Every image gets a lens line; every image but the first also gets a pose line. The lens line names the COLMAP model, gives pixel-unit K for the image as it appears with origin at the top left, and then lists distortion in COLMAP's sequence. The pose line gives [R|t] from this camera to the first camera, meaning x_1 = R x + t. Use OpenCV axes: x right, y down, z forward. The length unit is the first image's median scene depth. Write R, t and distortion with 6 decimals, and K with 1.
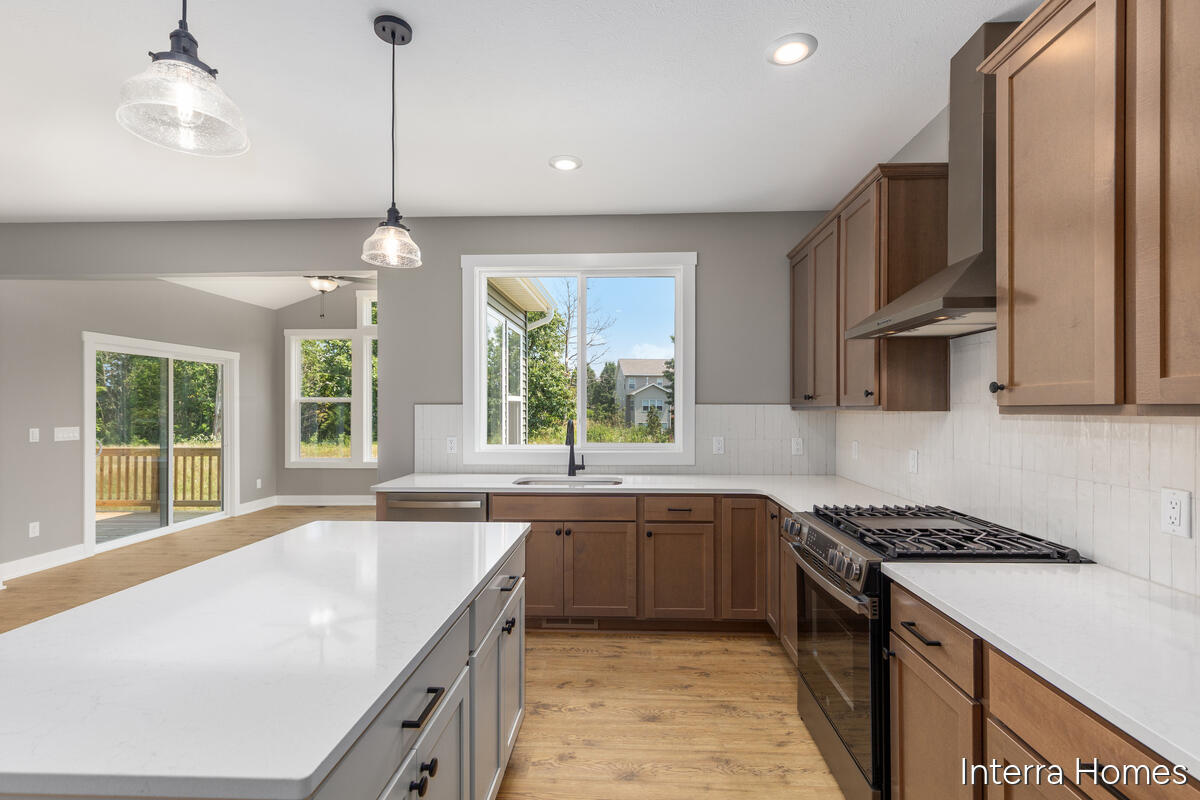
lens RADIAL K [[546.6, 0, 609.0], [0, 546.6, 404.7], [0, 0, 1]] dist [0.013256, -0.000910]
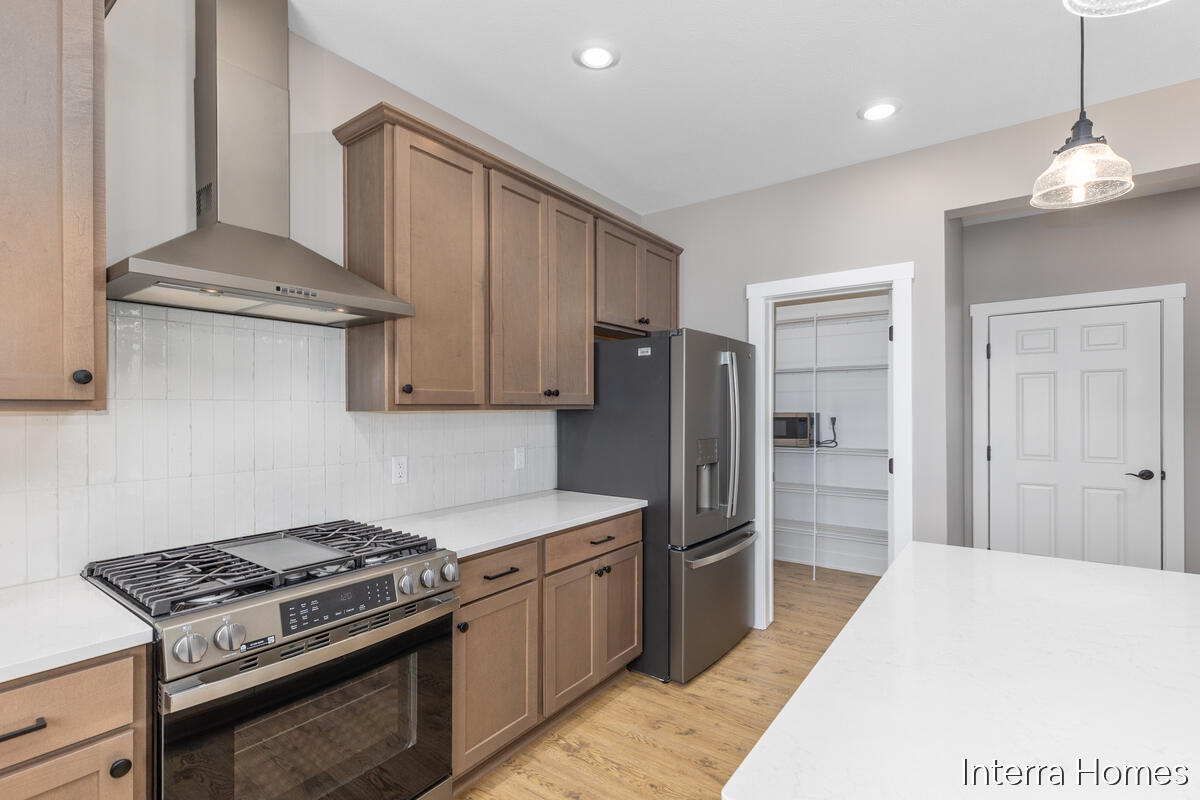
lens RADIAL K [[546.6, 0, 600.5], [0, 546.6, 409.0], [0, 0, 1]] dist [0.013256, -0.000910]
pose [[-0.831897, -0.000180, 0.554931, -0.193296], [-0.001921, 0.999995, -0.002556, 0.010239], [-0.554927, -0.003193, -0.831893, 1.035532]]
